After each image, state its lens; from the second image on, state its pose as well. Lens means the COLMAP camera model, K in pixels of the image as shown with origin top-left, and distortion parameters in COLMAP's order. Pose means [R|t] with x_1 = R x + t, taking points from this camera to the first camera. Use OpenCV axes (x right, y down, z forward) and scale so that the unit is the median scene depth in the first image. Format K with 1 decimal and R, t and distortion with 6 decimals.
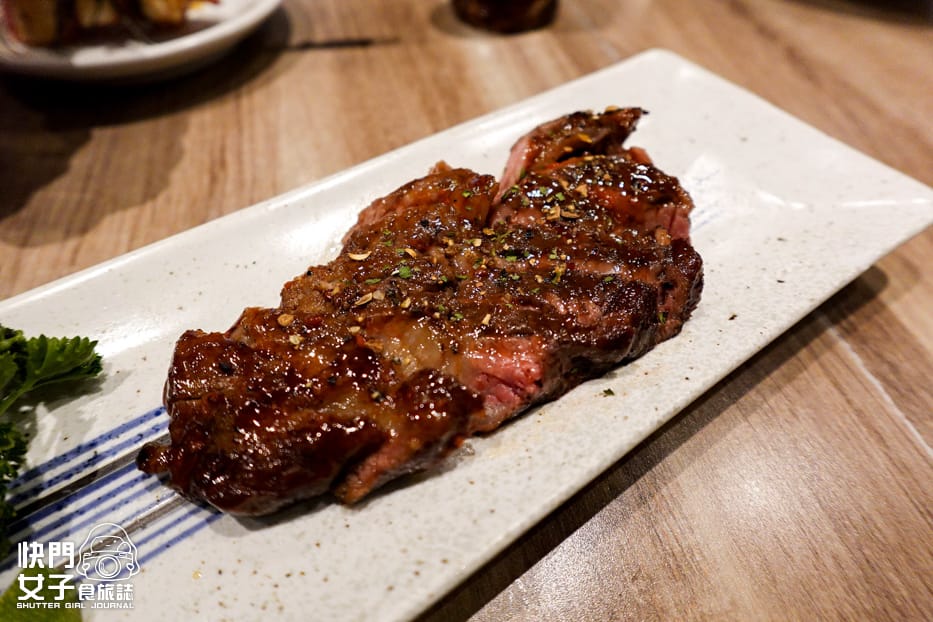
lens RADIAL K [[522.4, 0, 466.5], [0, 522.4, 311.0], [0, 0, 1]] dist [-0.001418, -0.000227]
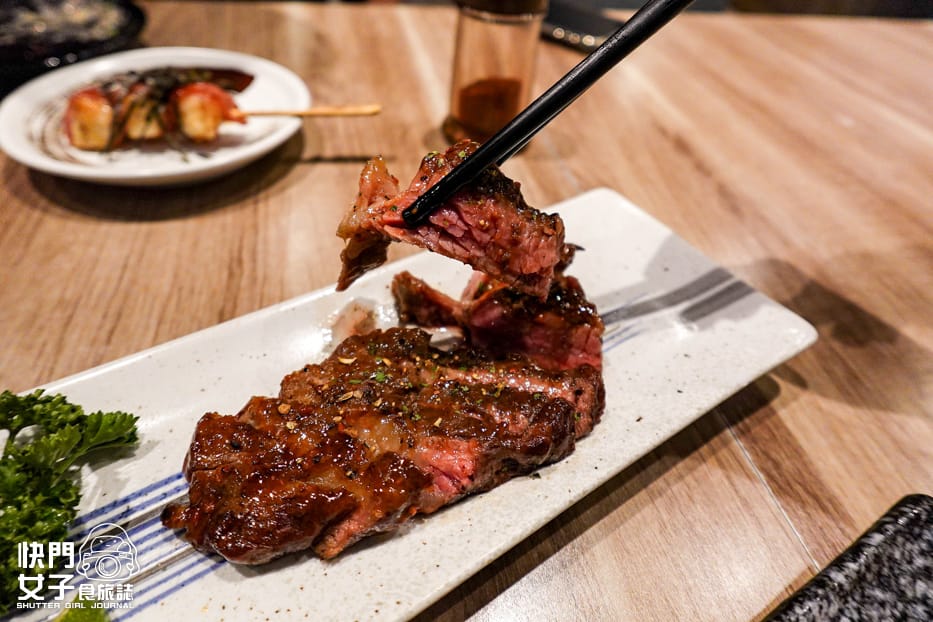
lens RADIAL K [[522.4, 0, 466.5], [0, 522.4, 311.0], [0, 0, 1]] dist [-0.001418, -0.000227]
pose [[0.998176, 0.053776, 0.027420, 0.042111], [-0.049874, 0.990620, -0.127217, -0.074703], [-0.034004, 0.125618, 0.991496, -0.322587]]
